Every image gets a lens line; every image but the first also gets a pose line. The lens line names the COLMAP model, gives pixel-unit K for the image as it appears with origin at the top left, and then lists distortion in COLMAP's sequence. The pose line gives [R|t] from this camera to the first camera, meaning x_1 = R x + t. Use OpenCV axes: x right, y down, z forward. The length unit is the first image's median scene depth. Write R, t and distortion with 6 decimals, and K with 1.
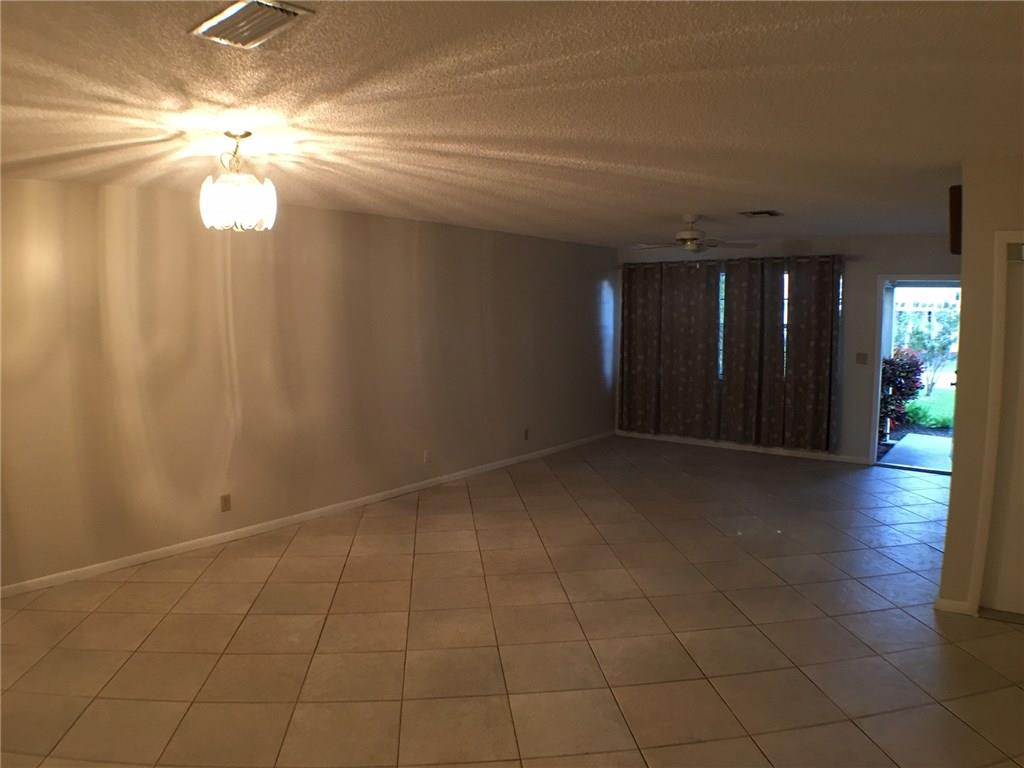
lens RADIAL K [[683.1, 0, 512.0], [0, 683.1, 384.0], [0, 0, 1]] dist [-0.167373, 0.015153]
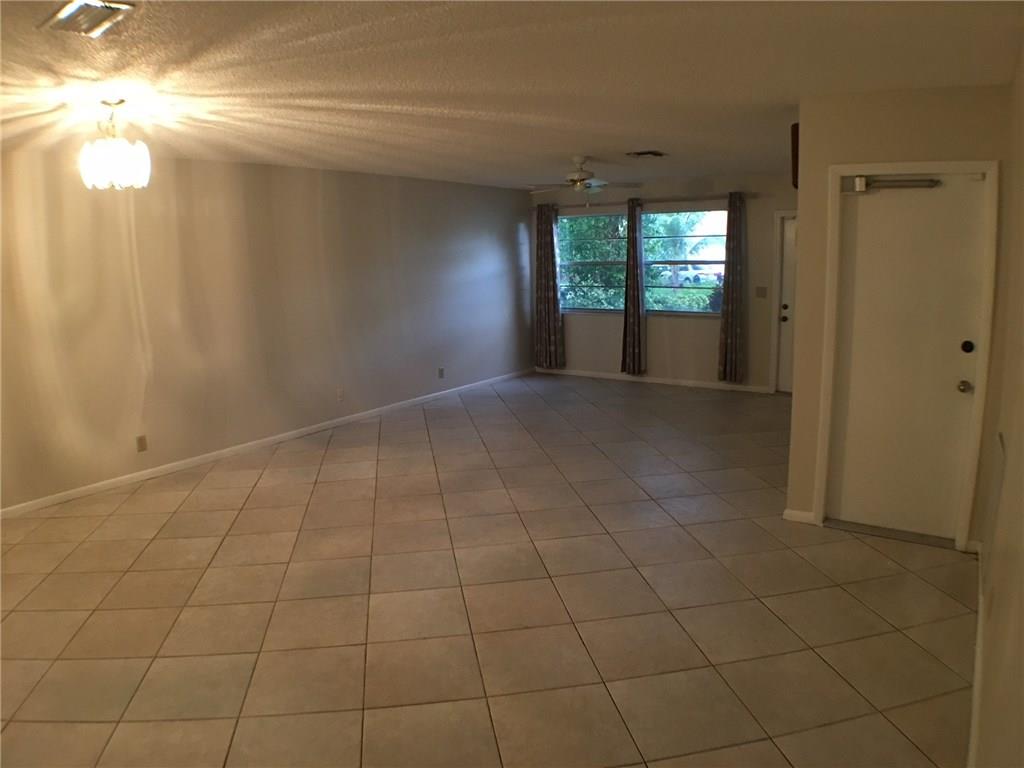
lens RADIAL K [[683.1, 0, 512.0], [0, 683.1, 384.0], [0, 0, 1]] dist [-0.167373, 0.015153]
pose [[0.997816, -0.031762, 0.057921, 0.147373], [0.027027, 0.996365, 0.080782, 0.021623], [-0.060276, -0.079040, 0.995048, -0.099620]]
